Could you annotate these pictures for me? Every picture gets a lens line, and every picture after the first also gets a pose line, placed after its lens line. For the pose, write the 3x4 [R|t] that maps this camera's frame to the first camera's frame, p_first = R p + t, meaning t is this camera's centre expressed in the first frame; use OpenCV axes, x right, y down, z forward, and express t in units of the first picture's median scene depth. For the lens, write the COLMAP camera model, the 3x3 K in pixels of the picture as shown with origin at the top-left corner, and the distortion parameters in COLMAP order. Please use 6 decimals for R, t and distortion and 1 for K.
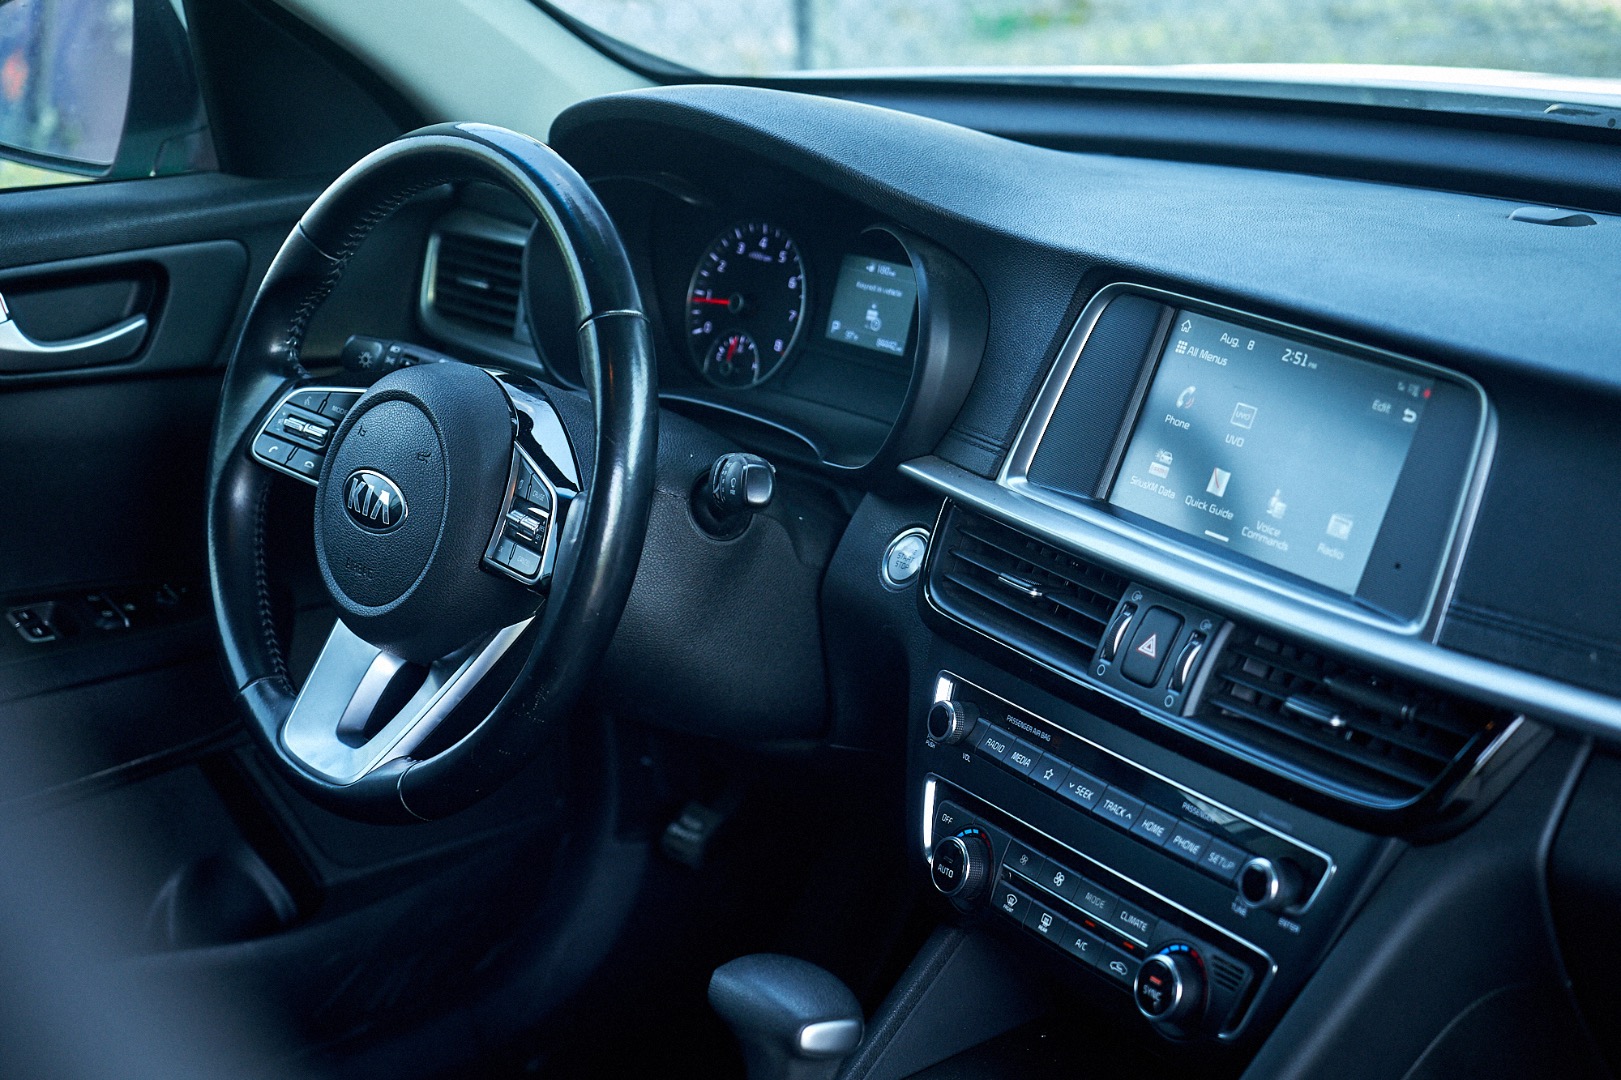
lens RADIAL K [[2763.4, 0, 803.4], [0, 2763.4, 543.5], [0, 0, 1]] dist [0.001844, 0.000000]
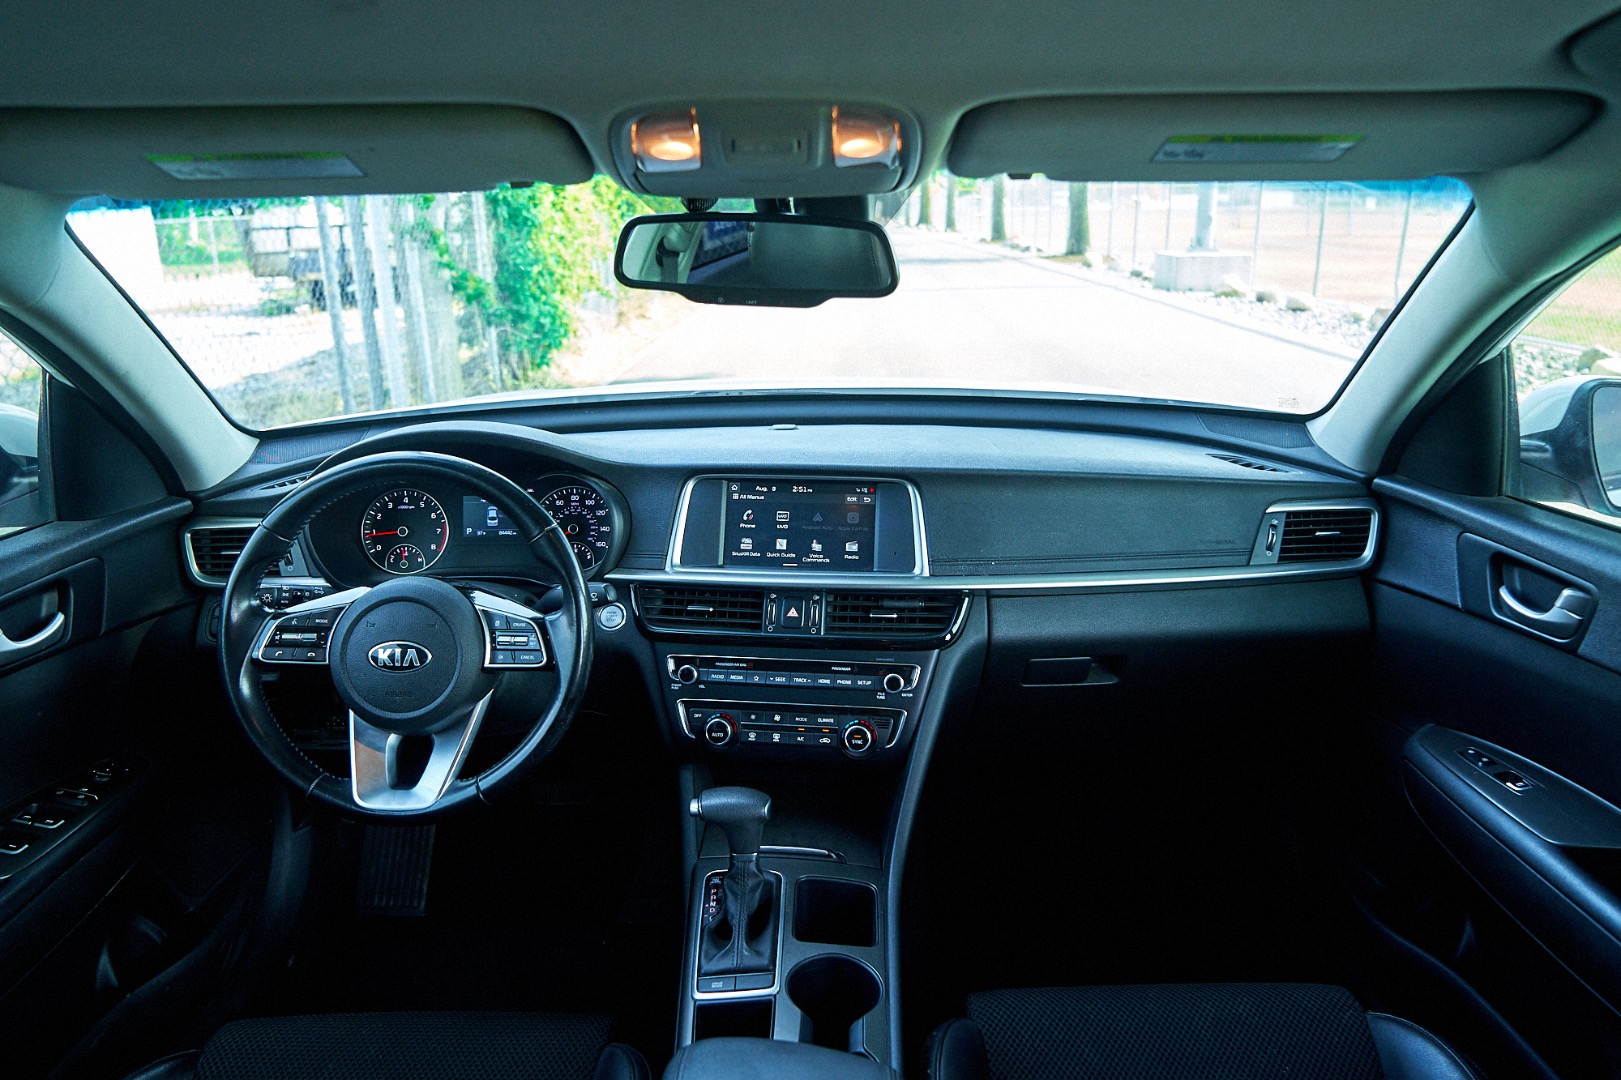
lens RADIAL K [[1119.5, 0, 806.5], [0, 1119.5, 541.9], [0, 0, 1]] dist [0.028397, -0.013573]
pose [[0.650533, -0.202738, 0.731918, -0.516317], [0.231903, 0.970712, 0.062767, -0.074214], [-0.723207, 0.128902, 0.678496, 0.271996]]
